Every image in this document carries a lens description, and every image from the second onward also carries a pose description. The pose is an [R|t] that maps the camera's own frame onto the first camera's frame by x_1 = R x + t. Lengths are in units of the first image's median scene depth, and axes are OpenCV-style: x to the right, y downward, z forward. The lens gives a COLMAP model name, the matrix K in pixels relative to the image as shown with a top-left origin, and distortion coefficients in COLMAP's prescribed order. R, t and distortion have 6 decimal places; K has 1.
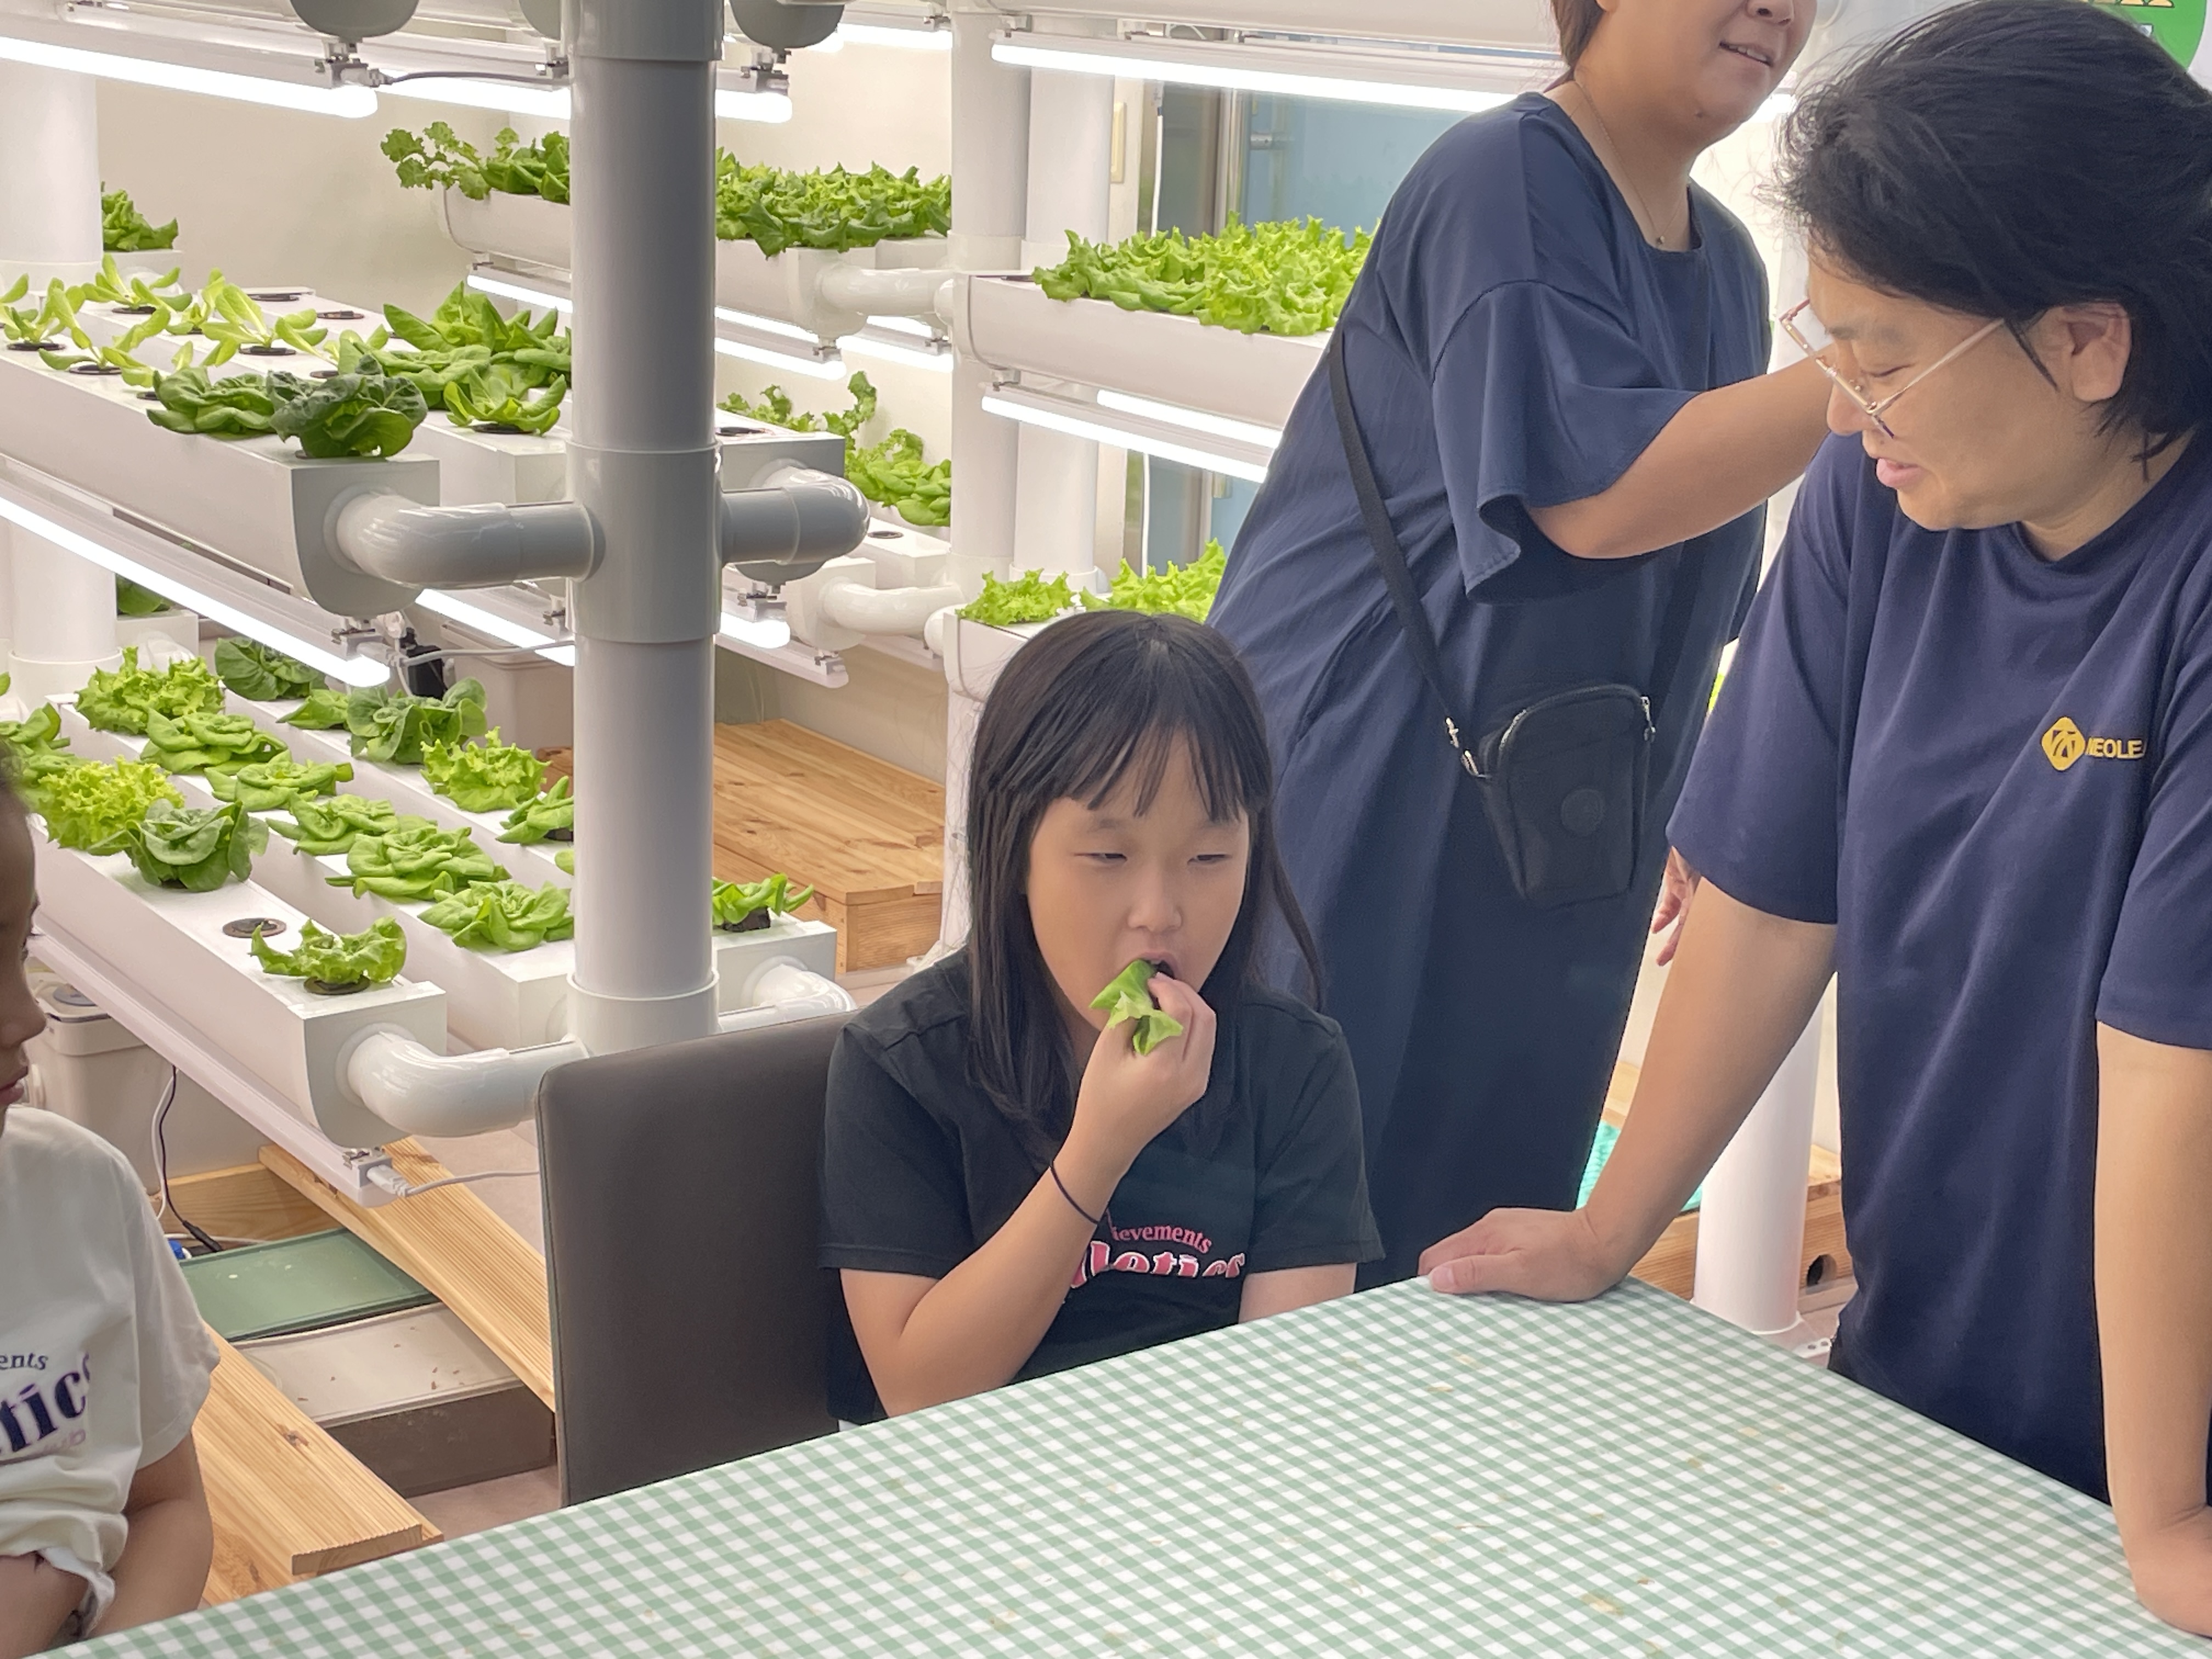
lens RADIAL K [[3364.0, 0, 1166.3], [0, 3364.0, 801.4], [0, 0, 1]] dist [0.105375, 0.000000]
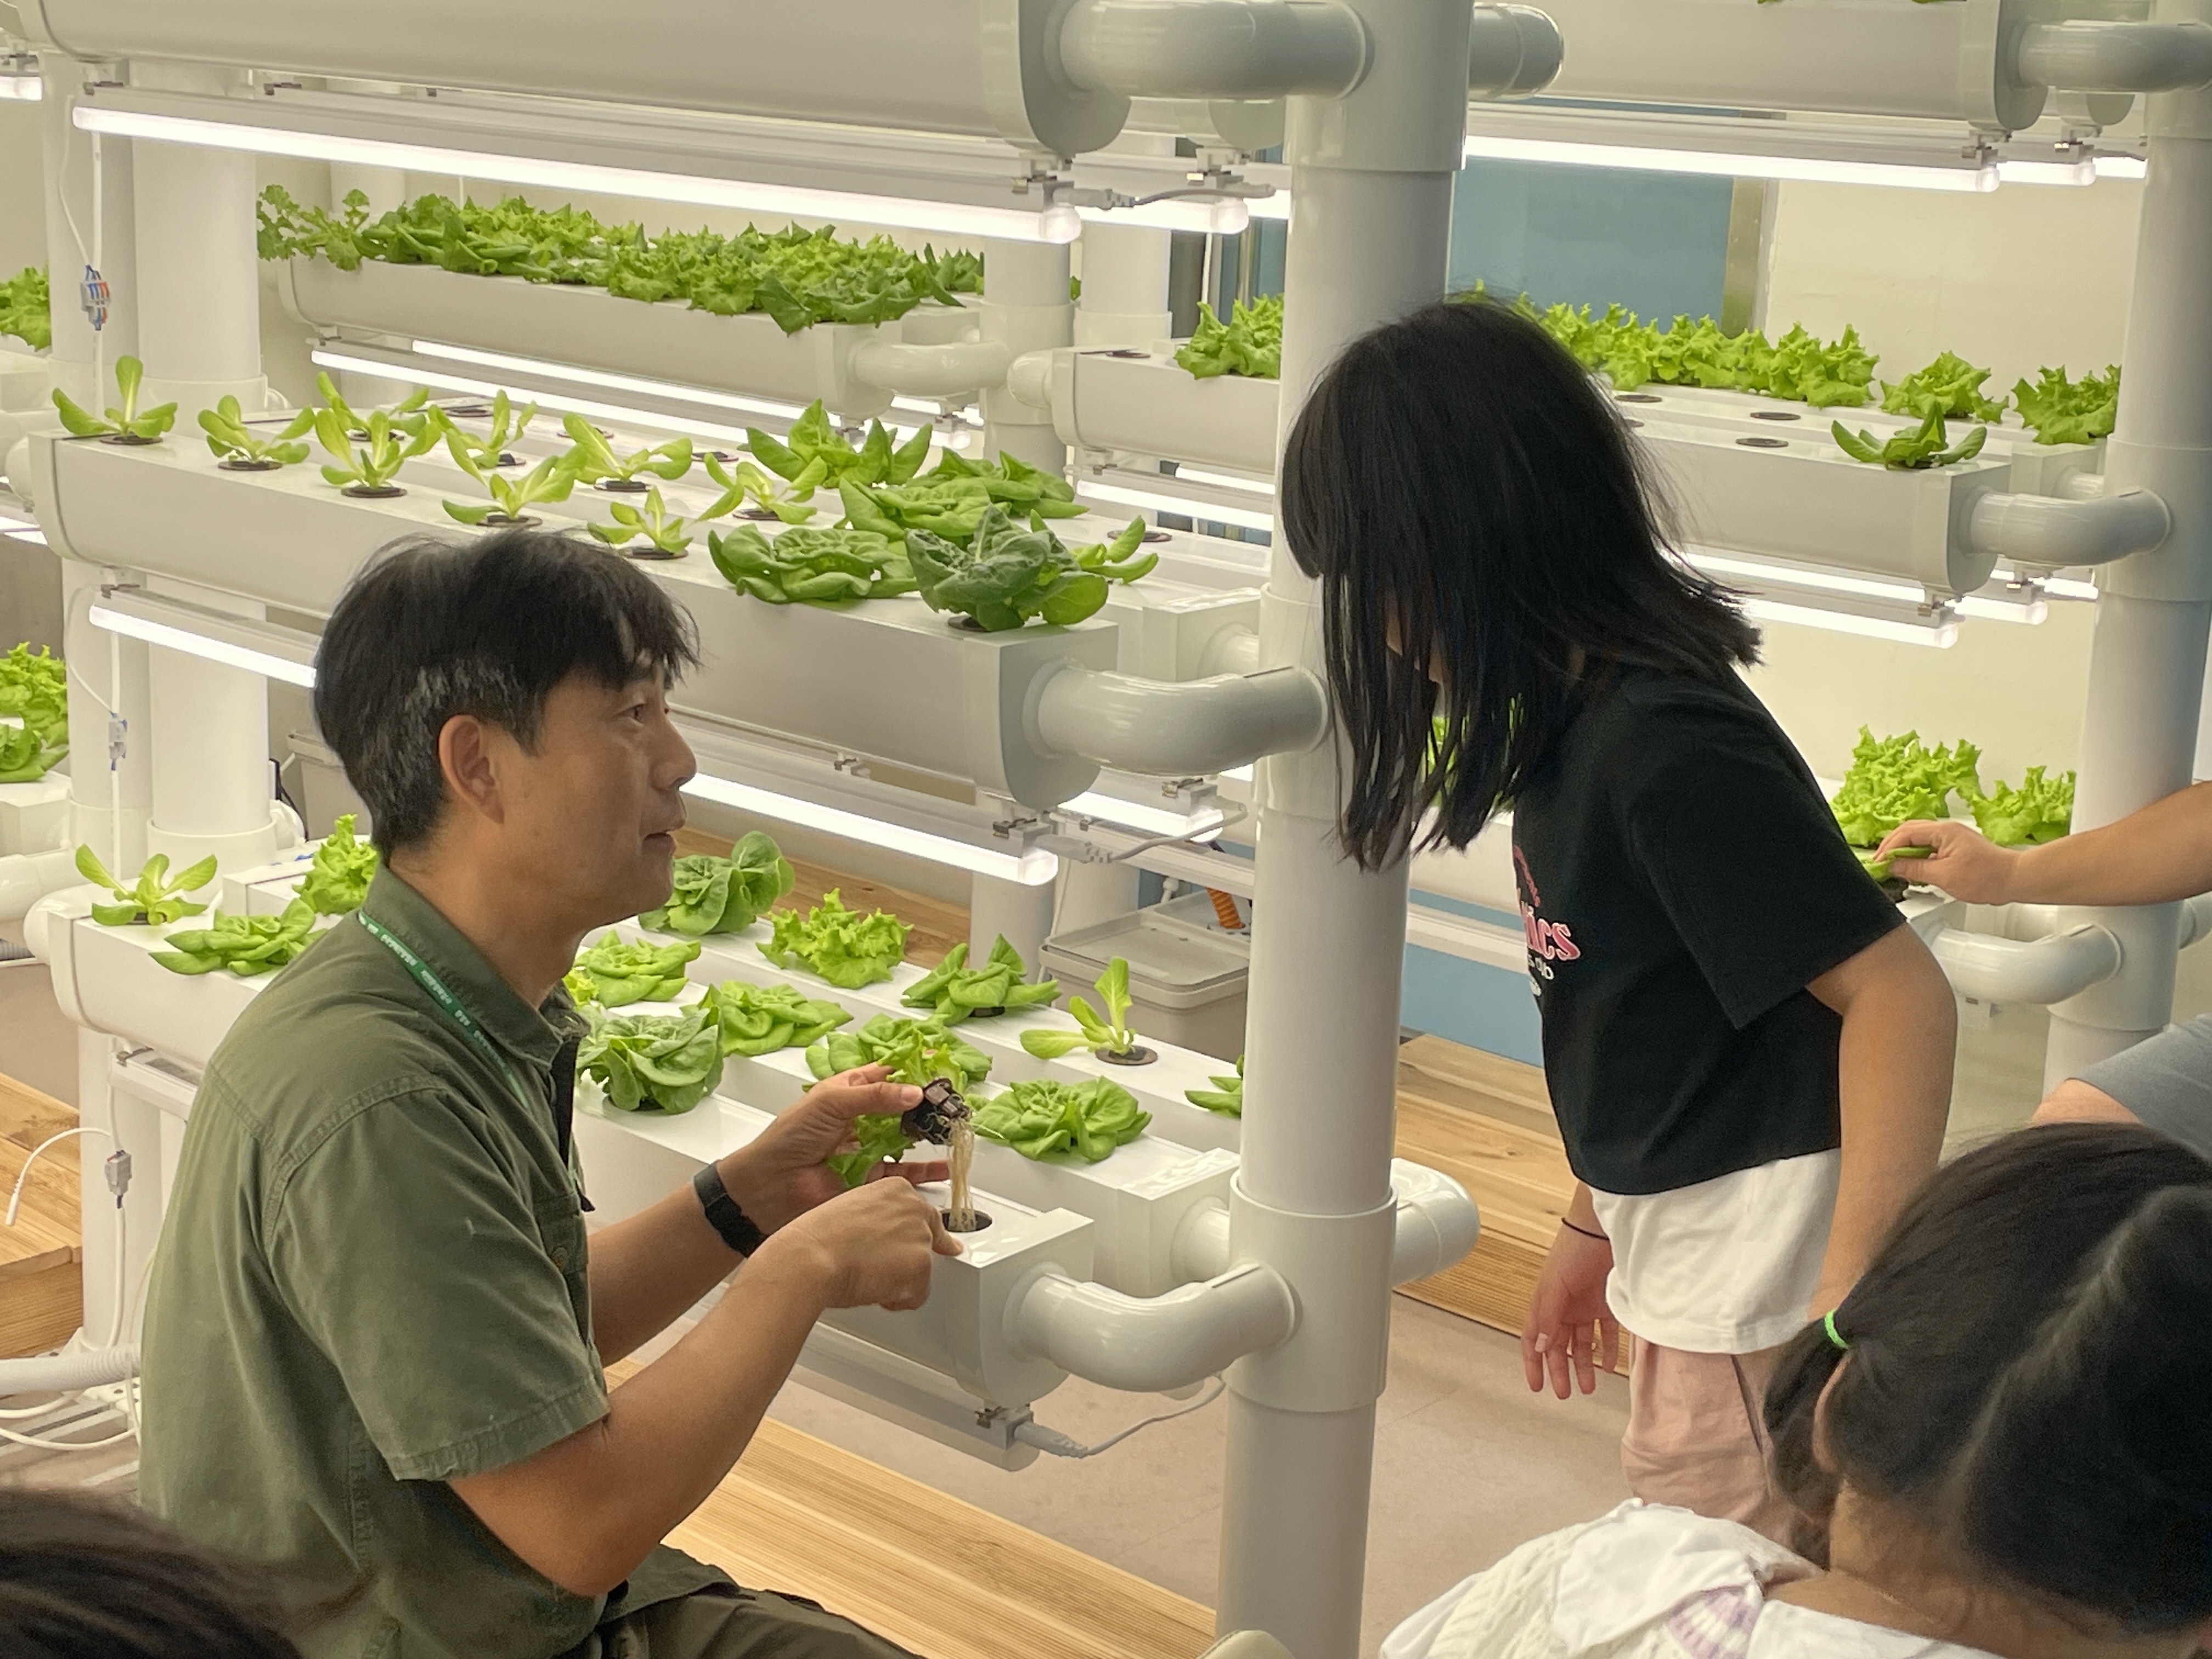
lens RADIAL K [[3364.0, 0, 1104.4], [0, 3364.0, 820.9], [0, 0, 1]] dist [0.105375, 0.000000]
pose [[0.976278, -0.056132, 0.209118, -0.320072], [0.054777, 0.998423, 0.012271, -0.048024], [-0.209477, -0.000525, 0.977813, 0.111922]]
